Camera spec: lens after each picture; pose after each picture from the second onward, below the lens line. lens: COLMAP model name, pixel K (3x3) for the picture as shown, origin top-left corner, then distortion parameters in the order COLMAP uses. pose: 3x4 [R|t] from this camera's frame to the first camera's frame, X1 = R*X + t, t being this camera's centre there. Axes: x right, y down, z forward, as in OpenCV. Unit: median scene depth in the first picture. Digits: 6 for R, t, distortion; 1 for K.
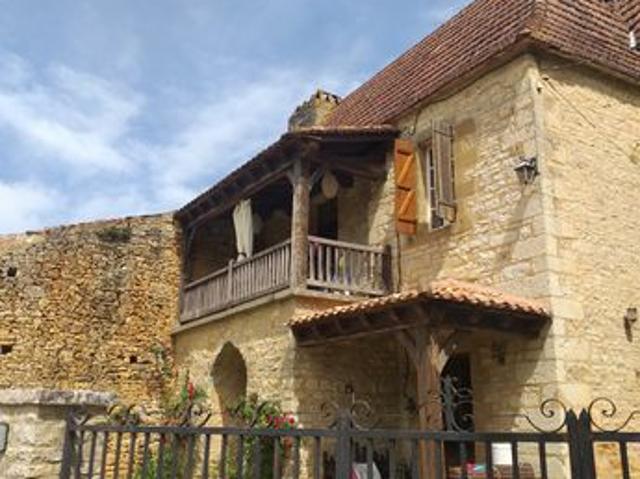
lens RADIAL K [[662.1, 0, 320.0], [0, 662.1, 239.5], [0, 0, 1]] dist [-0.006349, -0.008660]
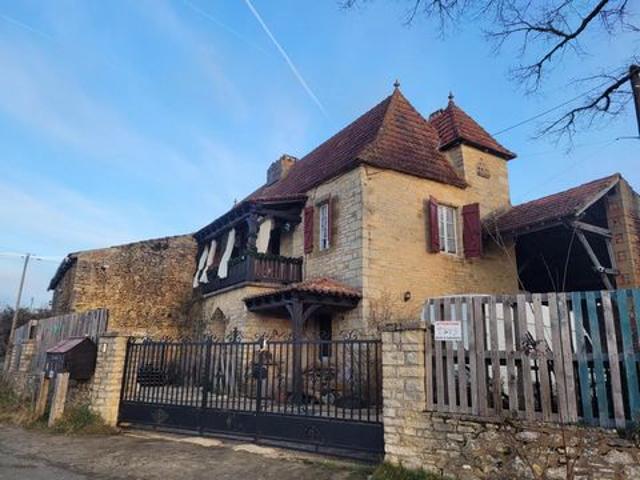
lens RADIAL K [[486.5, 0, 320.0], [0, 486.5, 240.0], [0, 0, 1]] dist [0.000622, 0.000392]
pose [[0.999992, 0.003963, -0.000322, 0.138676], [-0.003953, 0.999625, 0.027082, -0.069430], [0.000429, -0.027081, 0.999633, -0.352426]]
